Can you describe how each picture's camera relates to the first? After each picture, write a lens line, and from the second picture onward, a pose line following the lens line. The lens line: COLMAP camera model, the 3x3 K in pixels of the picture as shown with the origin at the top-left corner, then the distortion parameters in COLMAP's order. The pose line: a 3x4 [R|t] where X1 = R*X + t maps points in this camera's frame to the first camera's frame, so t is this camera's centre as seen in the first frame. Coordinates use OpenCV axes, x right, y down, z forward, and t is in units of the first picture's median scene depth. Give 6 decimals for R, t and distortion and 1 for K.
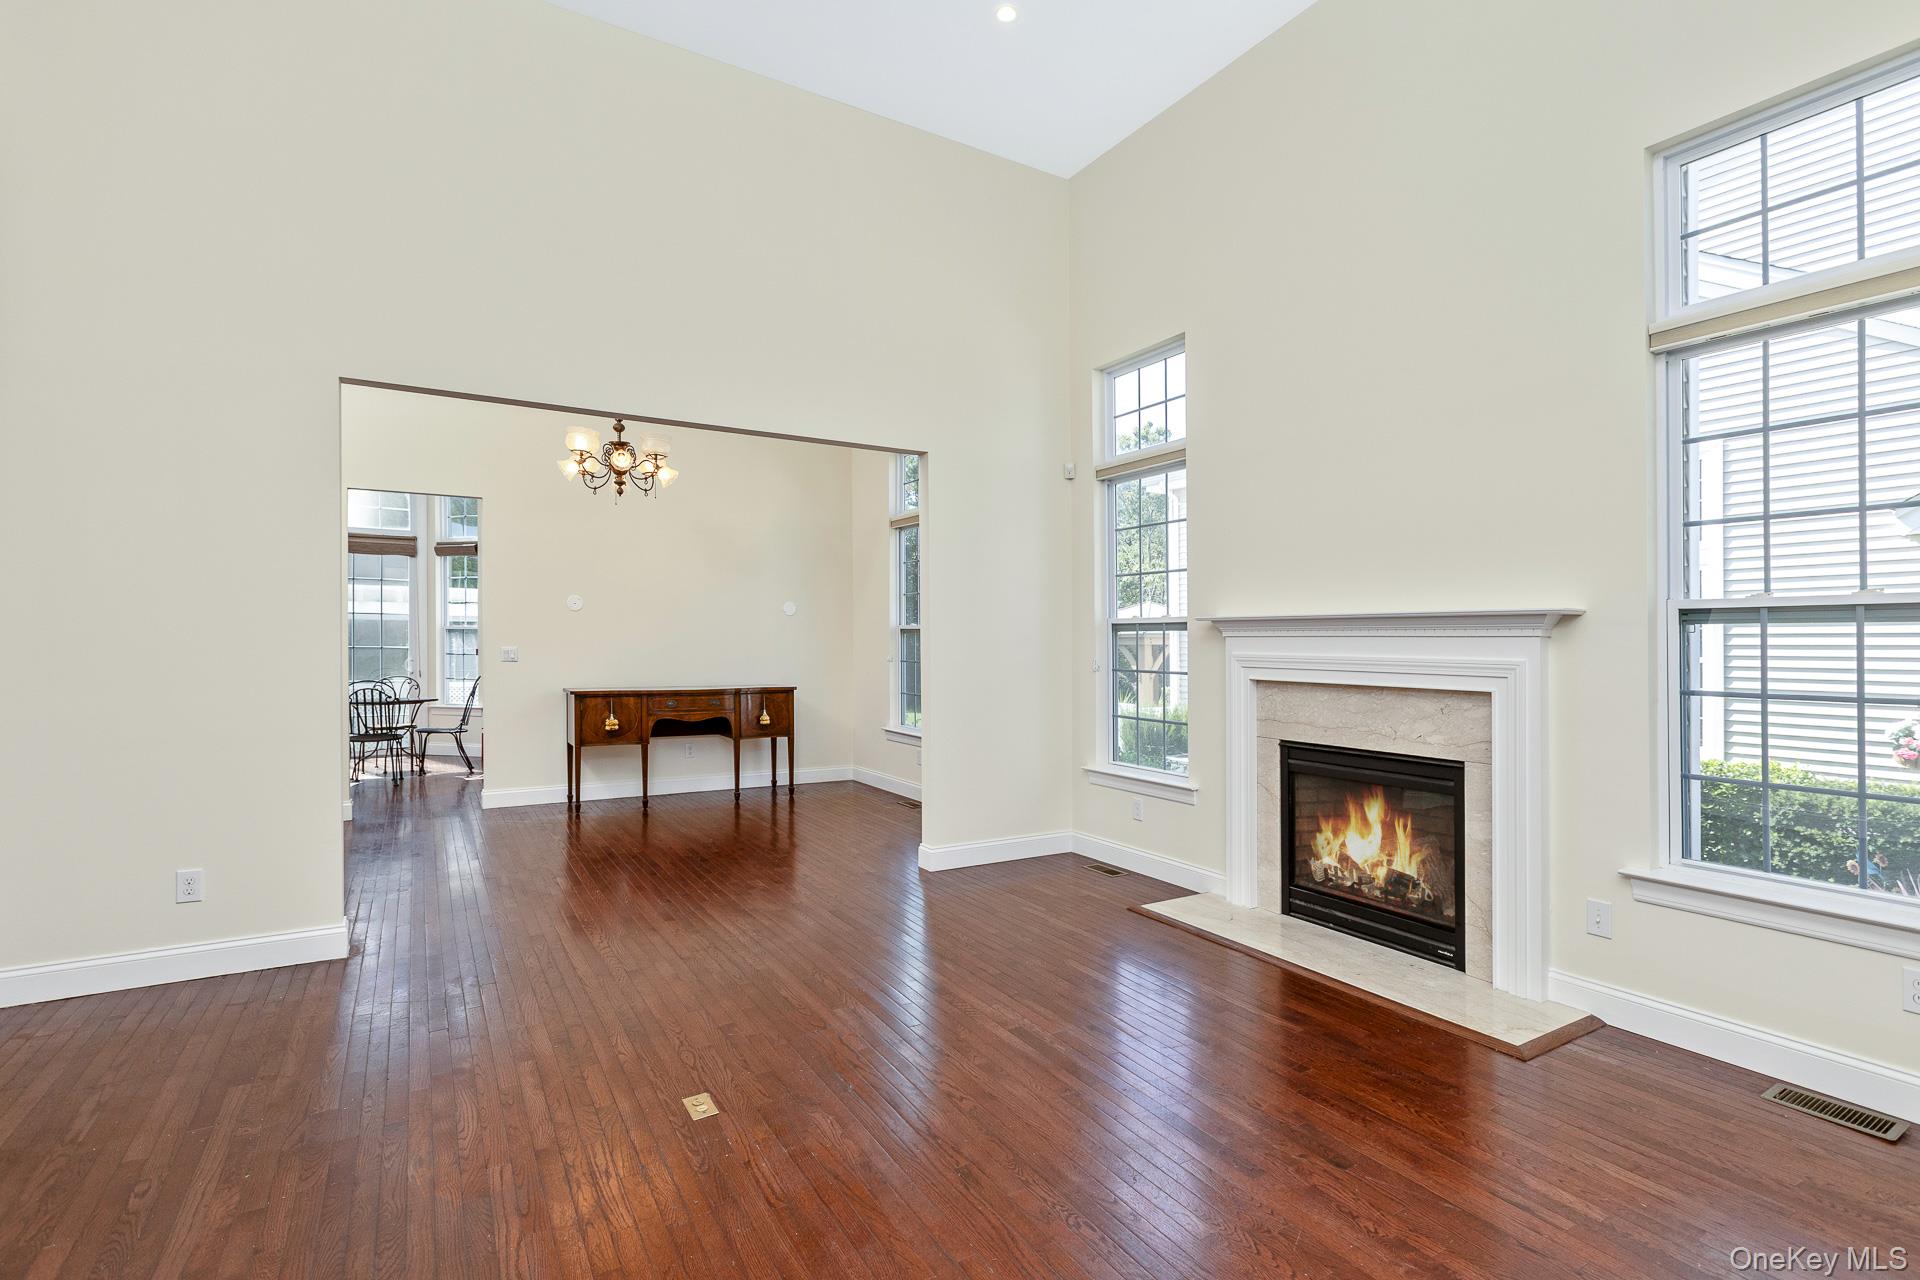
lens RADIAL K [[897.7, 0, 950.4], [0, 897.7, 655.9], [0, 0, 1]] dist [0.000938, -0.001065]
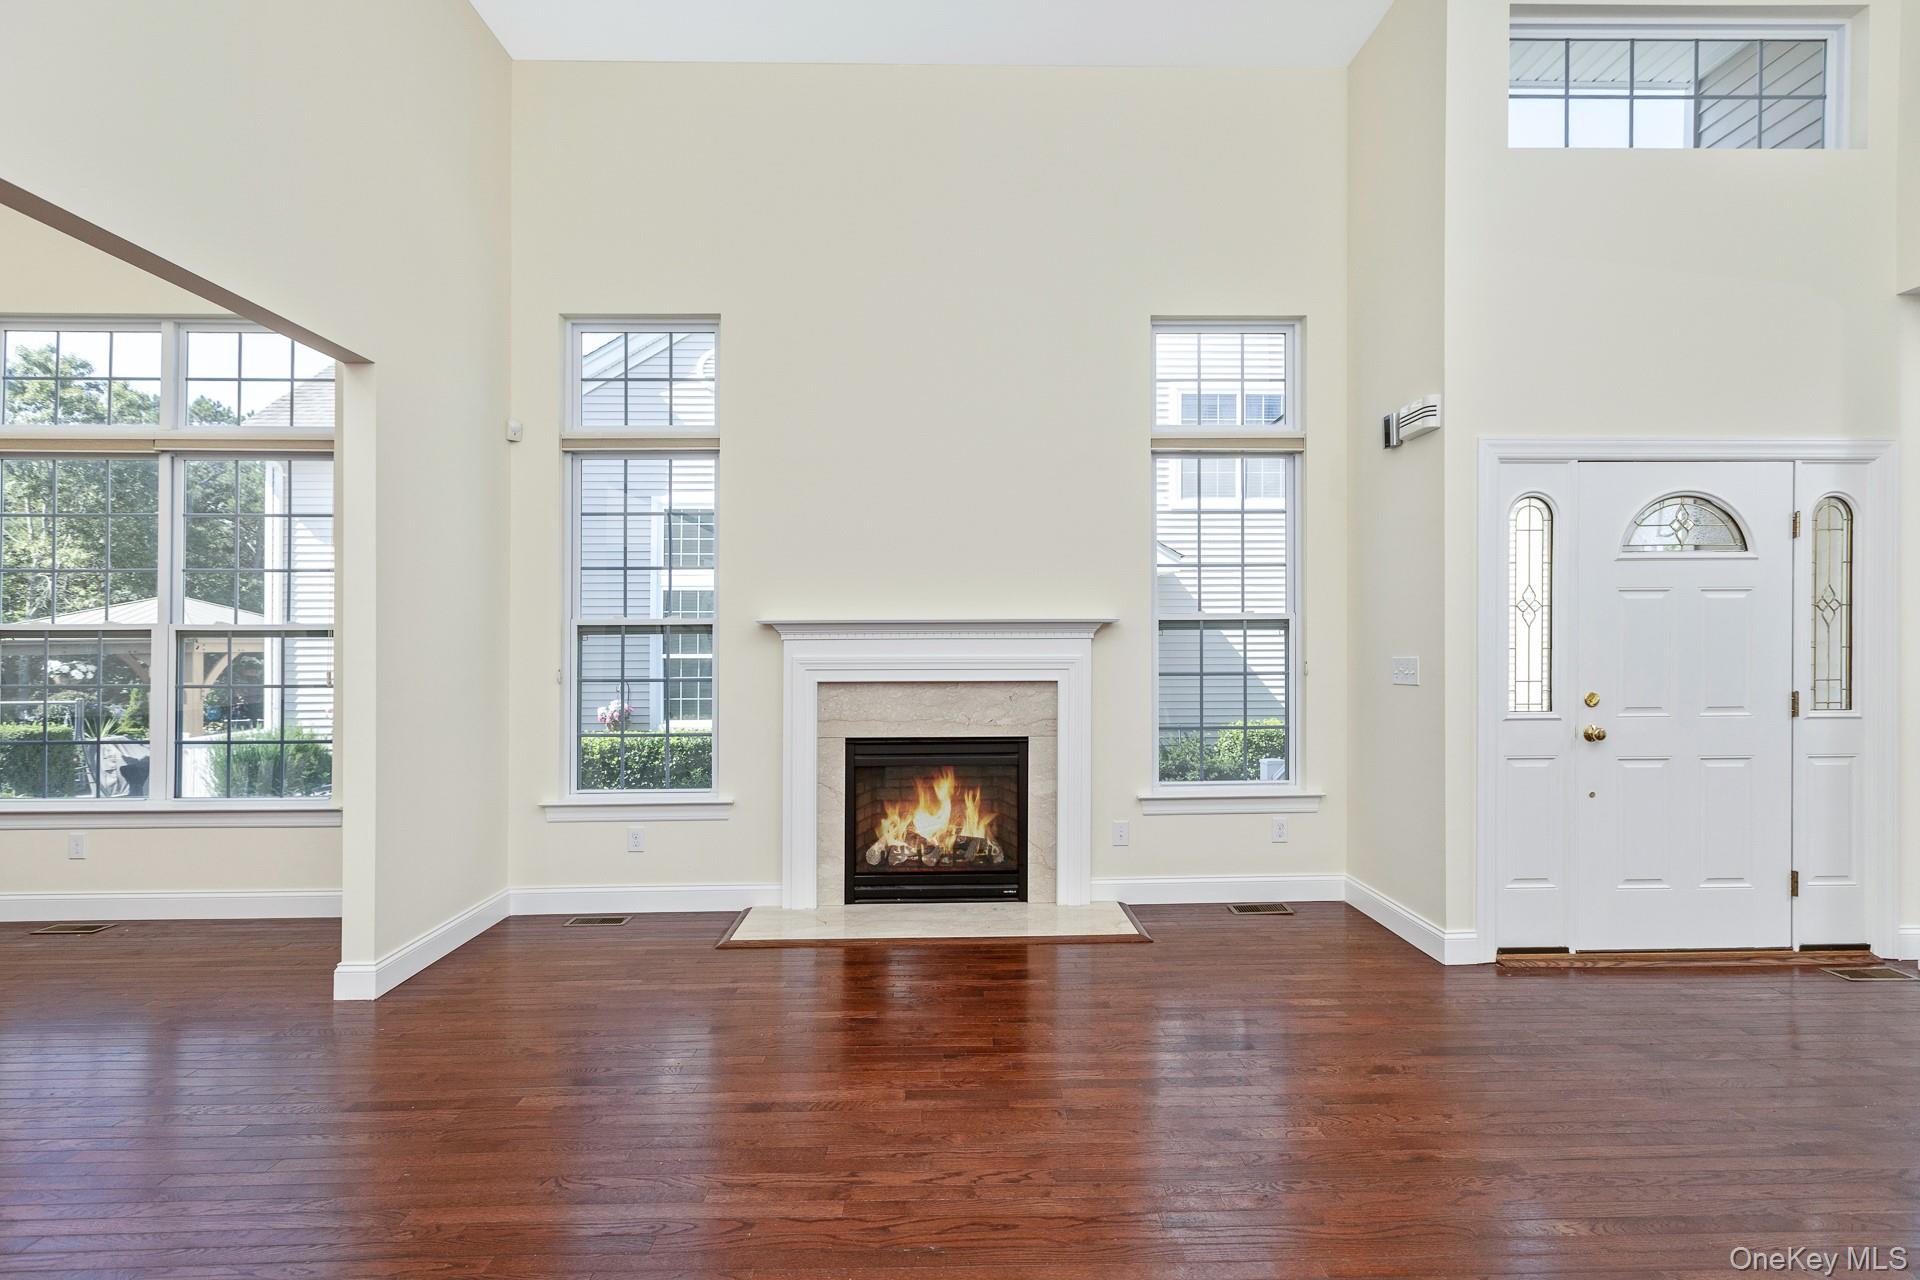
lens RADIAL K [[864.1, 0, 963.0], [0, 864.1, 642.0], [0, 0, 1]] dist [-0.006662, 0.002043]
pose [[0.498329, -0.003125, 0.866983, -0.438687], [0.022836, 0.999694, -0.009523, -0.005490], [-0.866687, 0.024544, 0.498247, 0.381324]]
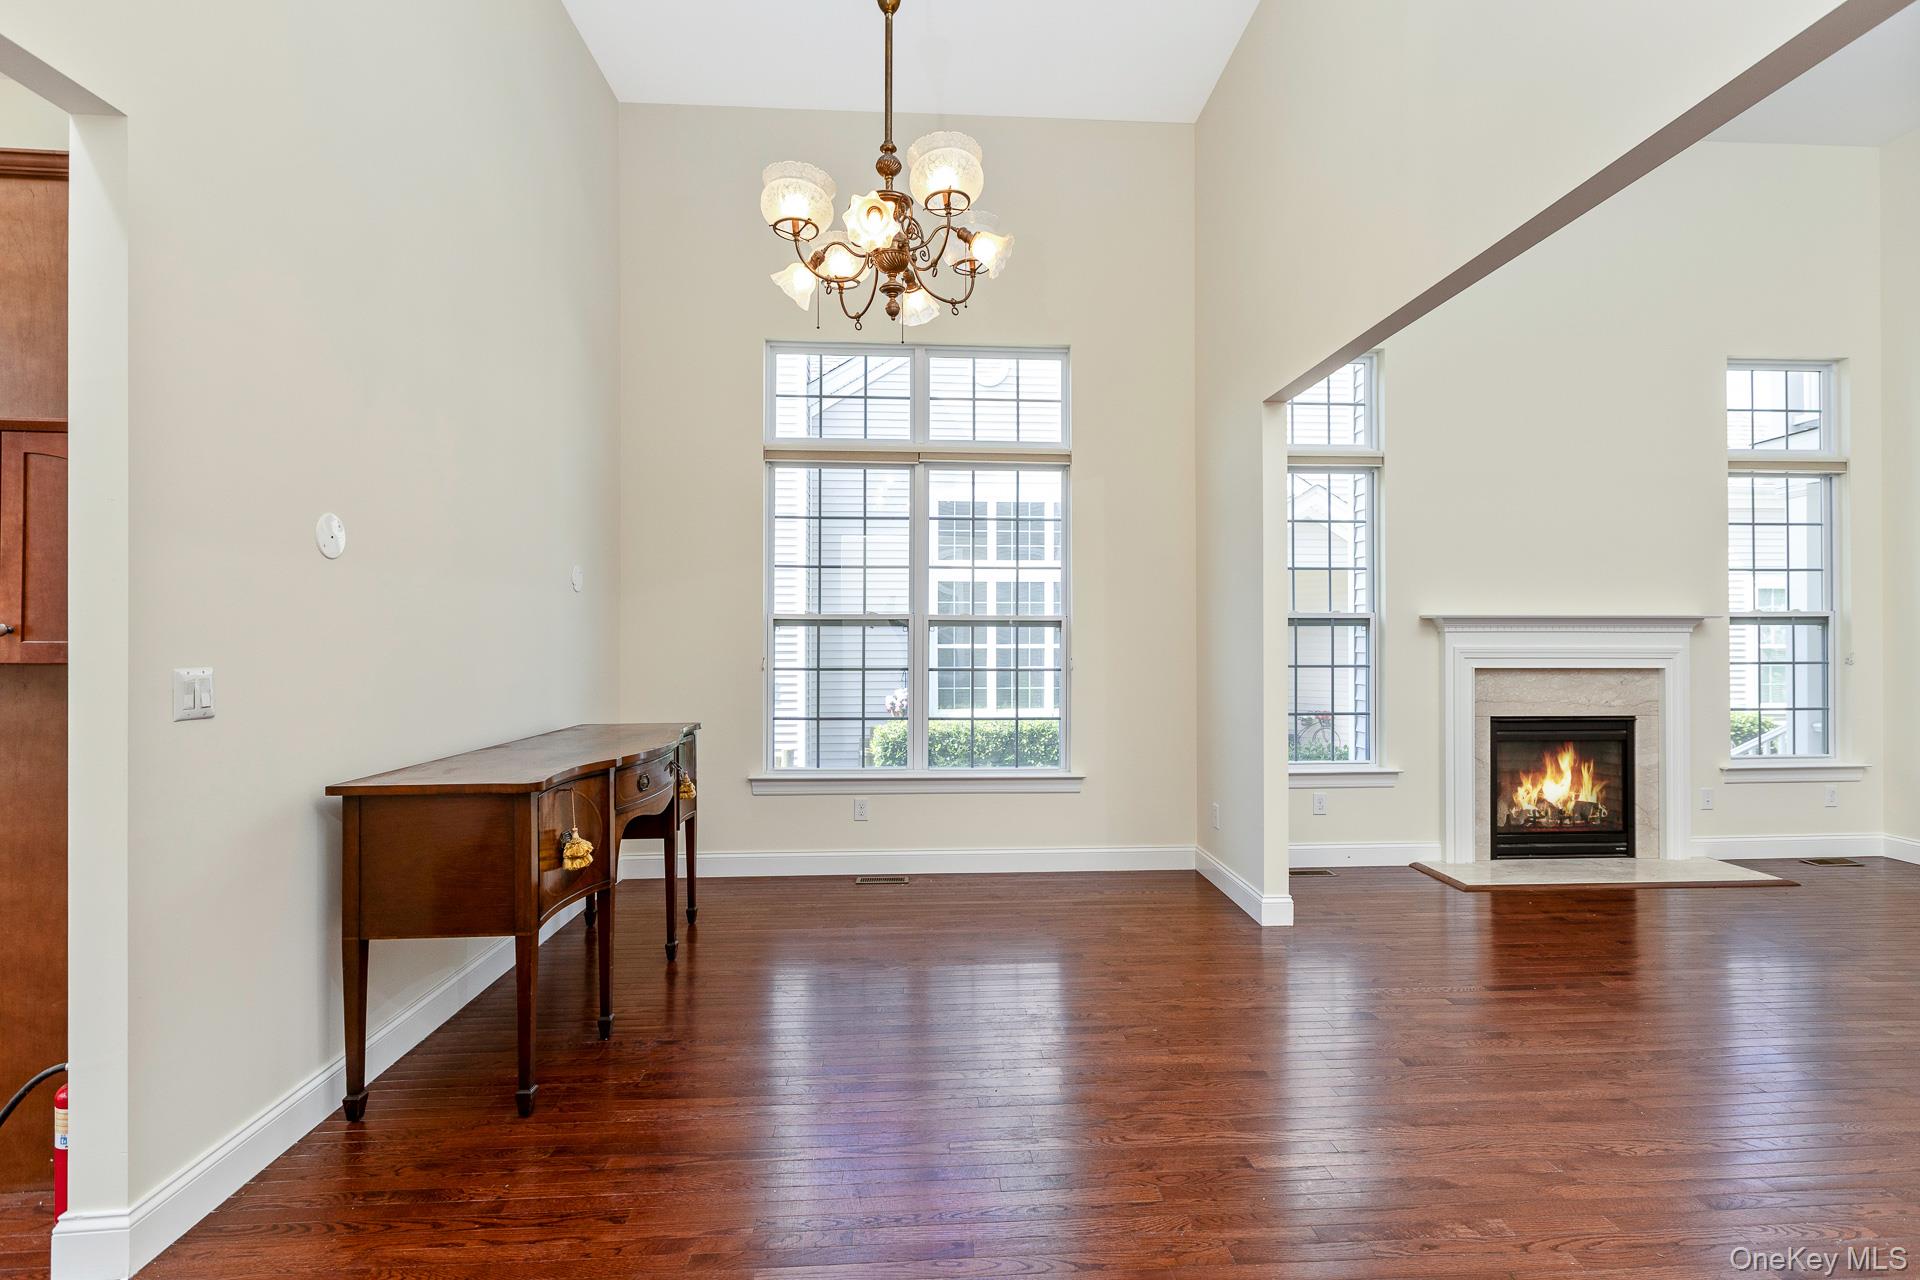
lens RADIAL K [[819.6, 0, 960.0], [0, 819.6, 642.5], [0, 0, 1]] dist [-0.025899, 0.000184]
pose [[0.517448, -0.006863, 0.855687, -0.947746], [0.020914, 0.999771, -0.004628, -0.017520], [-0.855459, 0.020291, 0.517473, 1.048278]]
